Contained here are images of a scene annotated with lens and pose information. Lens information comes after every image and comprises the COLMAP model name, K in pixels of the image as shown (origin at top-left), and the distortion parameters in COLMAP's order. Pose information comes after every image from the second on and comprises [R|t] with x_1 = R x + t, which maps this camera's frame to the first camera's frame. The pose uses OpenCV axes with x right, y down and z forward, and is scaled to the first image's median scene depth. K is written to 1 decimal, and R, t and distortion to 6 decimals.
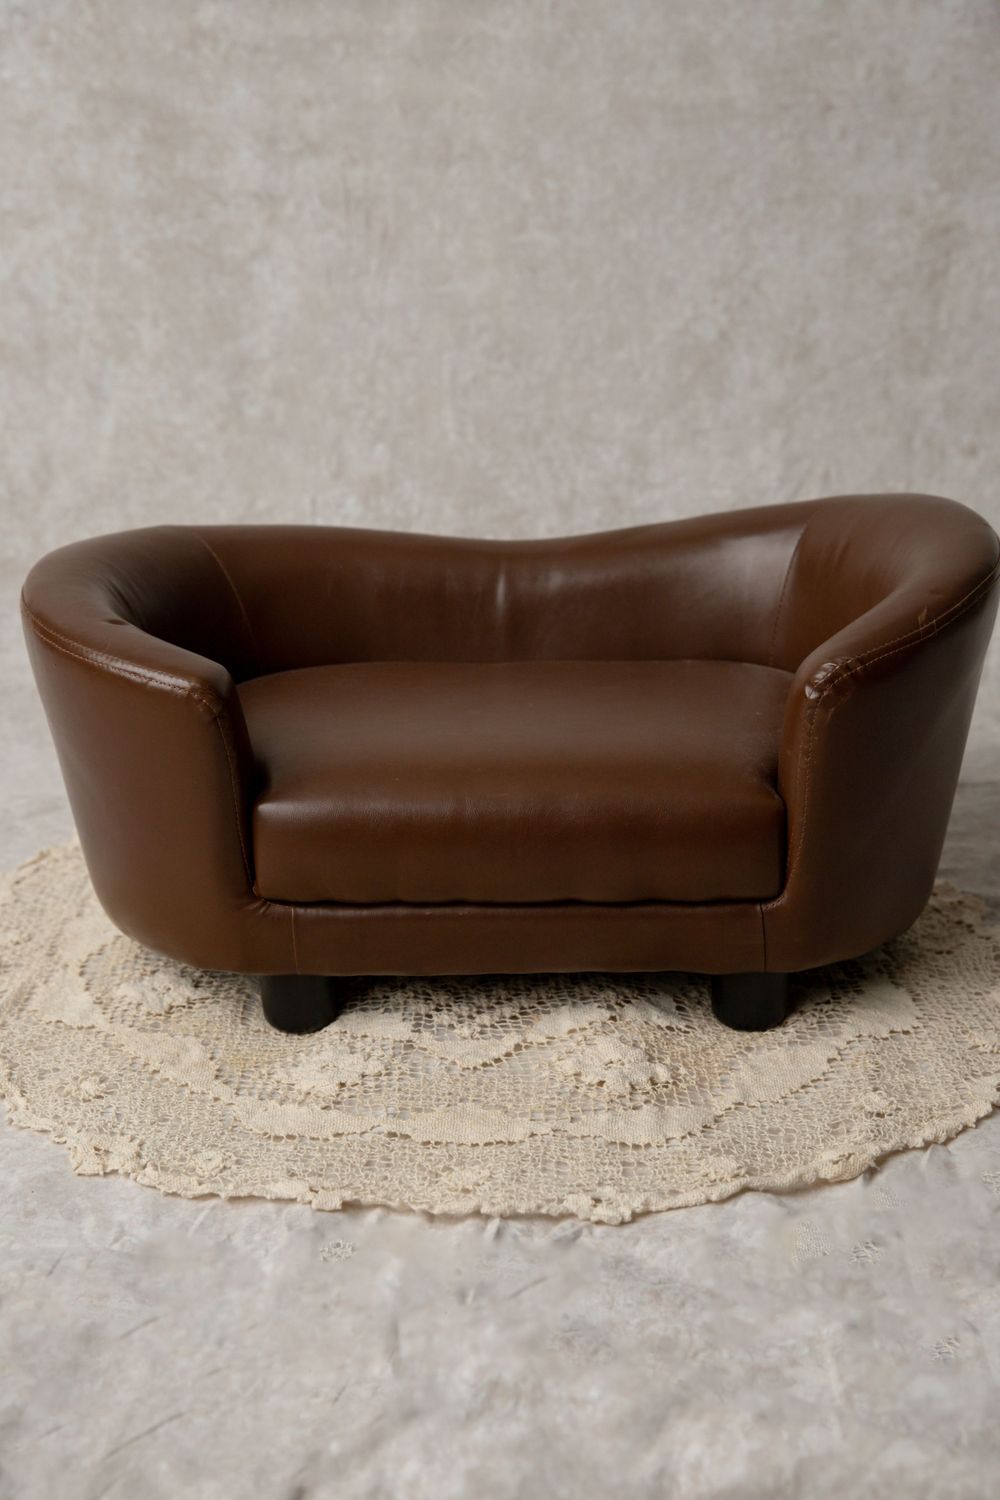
lens RADIAL K [[2169.5, 0, 500.4], [0, 2169.5, 741.5], [0, 0, 1]] dist [0.136173, 0.000000]
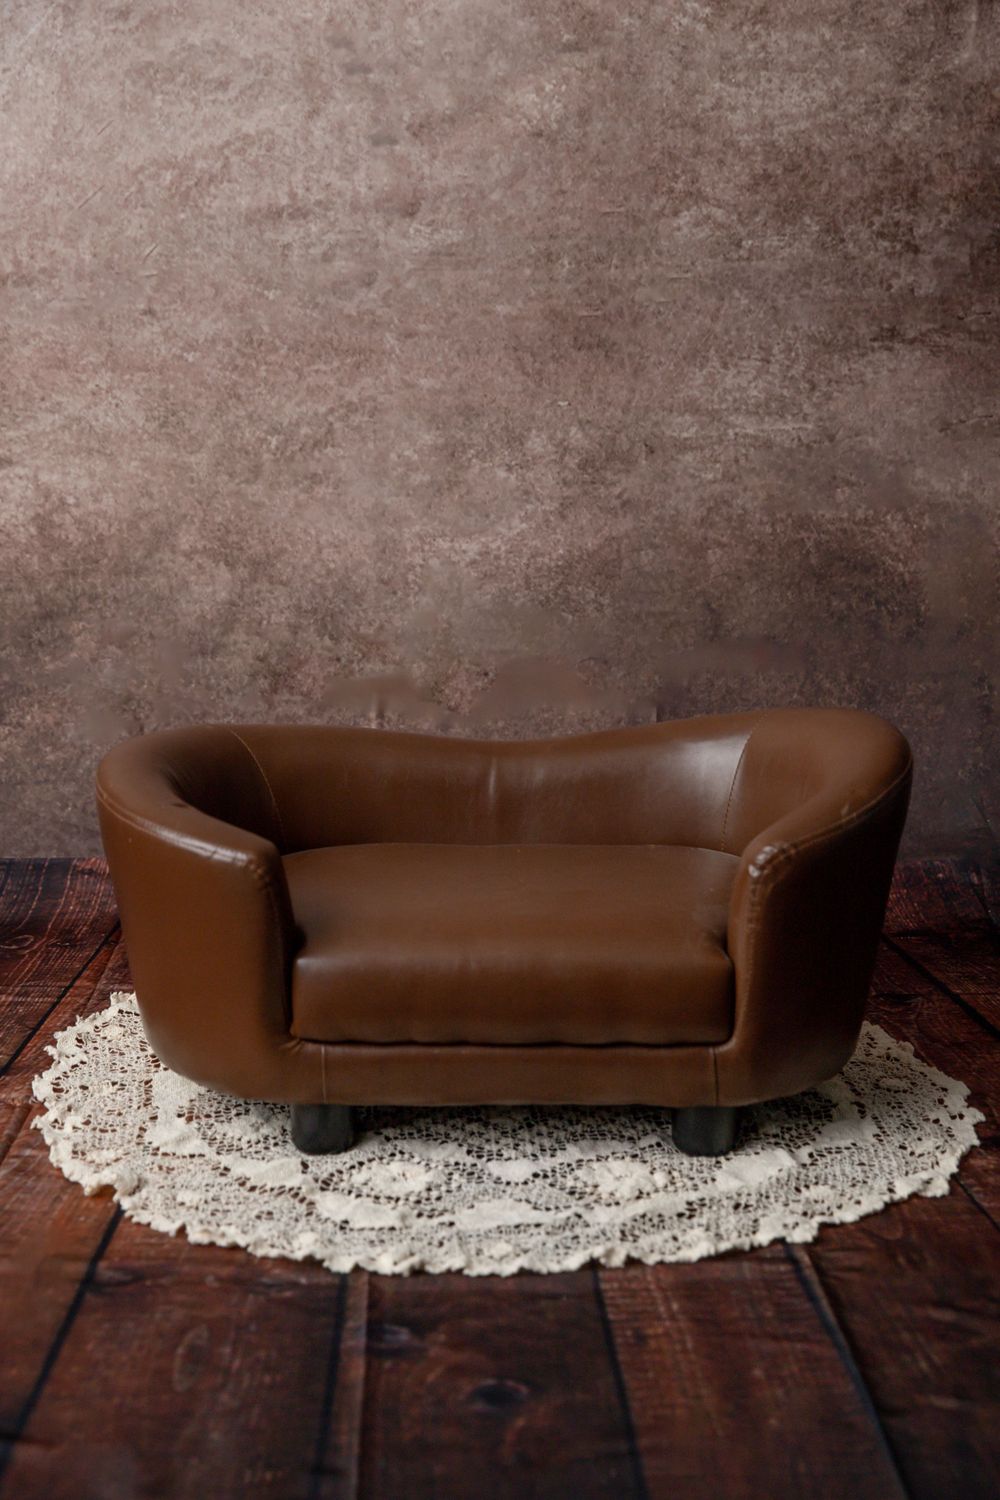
lens RADIAL K [[2662.2, 0, 498.9], [0, 2662.2, 744.1], [0, 0, 1]] dist [0.310954, 0.000000]
pose [[0.999204, 0.015204, 0.036869, -0.055978], [-0.012119, 0.996517, -0.082505, 0.031273], [-0.037995, 0.081993, 0.995908, -0.485600]]
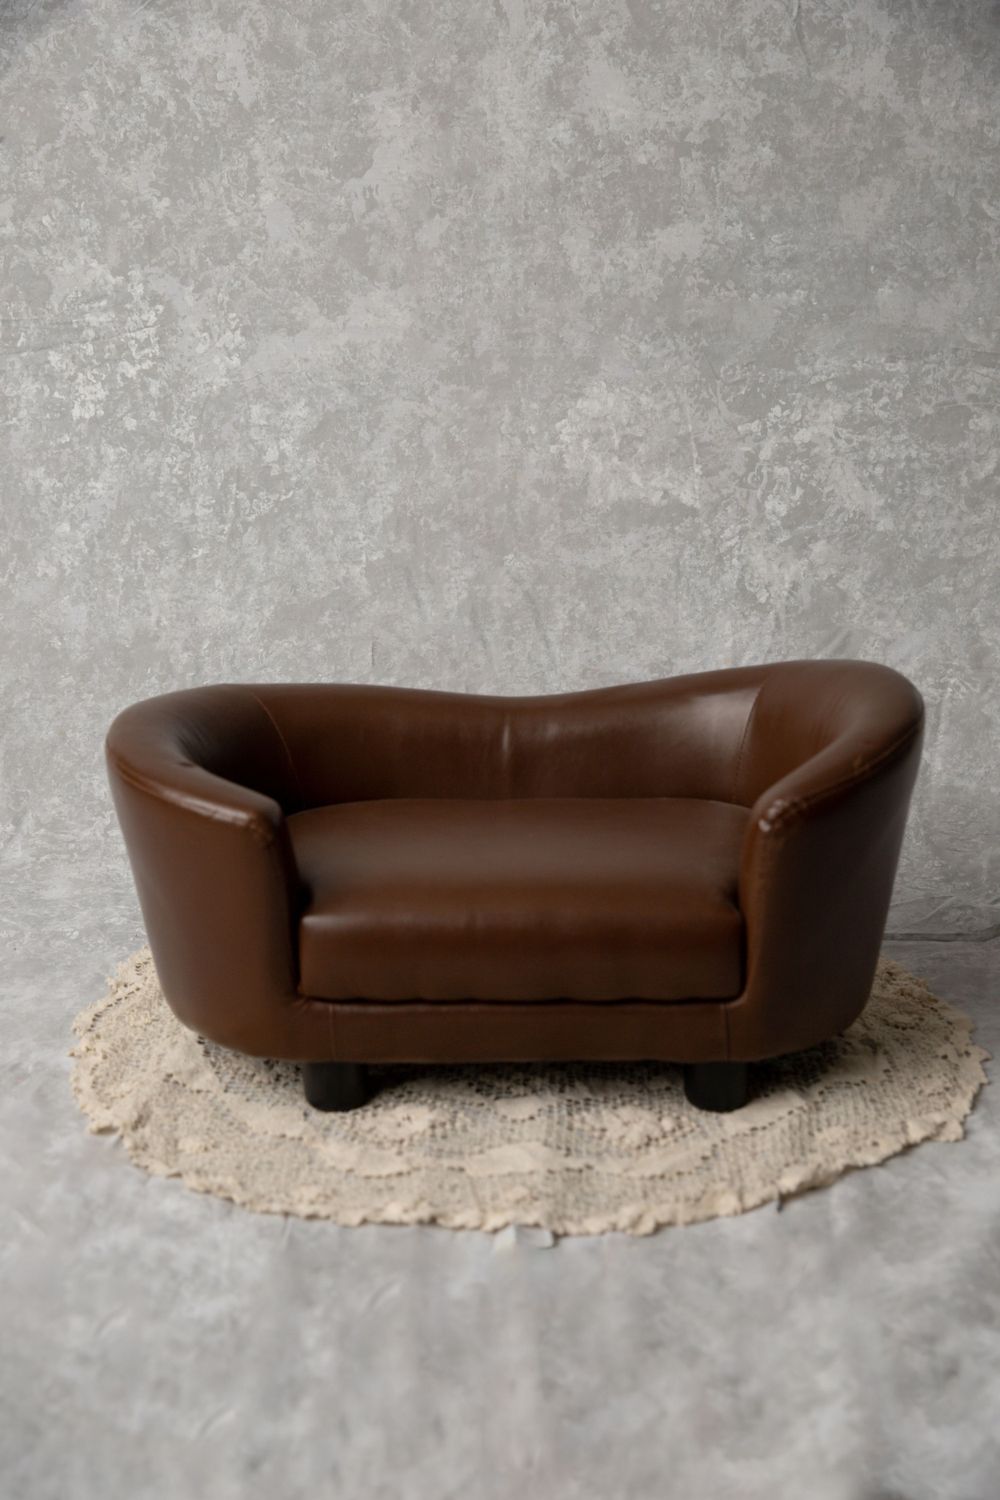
lens RADIAL K [[1996.1, 0, 497.5], [0, 1996.1, 762.3], [0, 0, 1]] dist [0.241325, 0.000000]
pose [[0.999994, 0.003093, -0.001649, -0.002977], [-0.003178, 0.998524, -0.054228, 0.003197], [0.001478, 0.054233, 0.998527, -0.103956]]
